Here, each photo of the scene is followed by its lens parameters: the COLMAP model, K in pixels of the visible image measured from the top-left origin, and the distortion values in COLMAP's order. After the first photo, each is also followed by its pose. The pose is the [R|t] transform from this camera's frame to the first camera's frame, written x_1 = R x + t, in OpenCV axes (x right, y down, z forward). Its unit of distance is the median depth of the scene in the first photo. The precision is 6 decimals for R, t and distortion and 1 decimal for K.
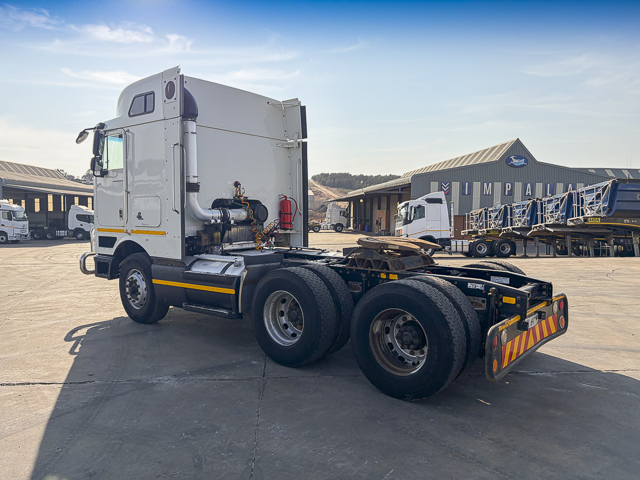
lens RADIAL K [[504.7, 0, 323.2], [0, 504.7, 235.5], [0, 0, 1]] dist [0.054793, -0.038276]
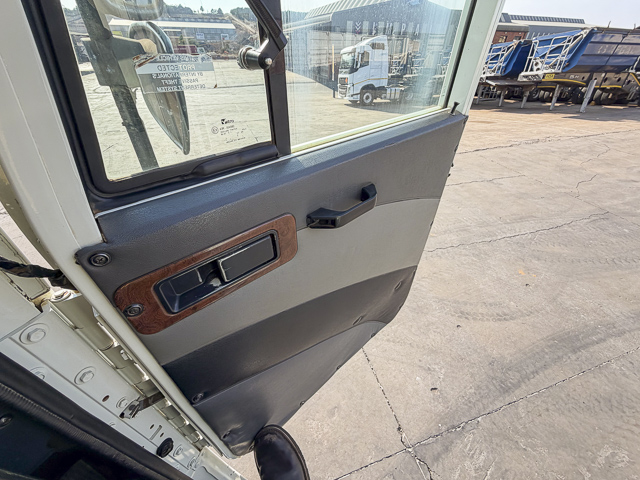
lens RADIAL K [[254.1, 0, 317.6], [0, 254.1, 241.6], [0, 0, 1]] dist [0.002296, 0.000062]
pose [[0.972979, -0.140250, 0.183419, -0.090774], [0.007935, 0.814224, 0.580497, -0.061322], [-0.230759, -0.563356, 0.793335, 0.482896]]
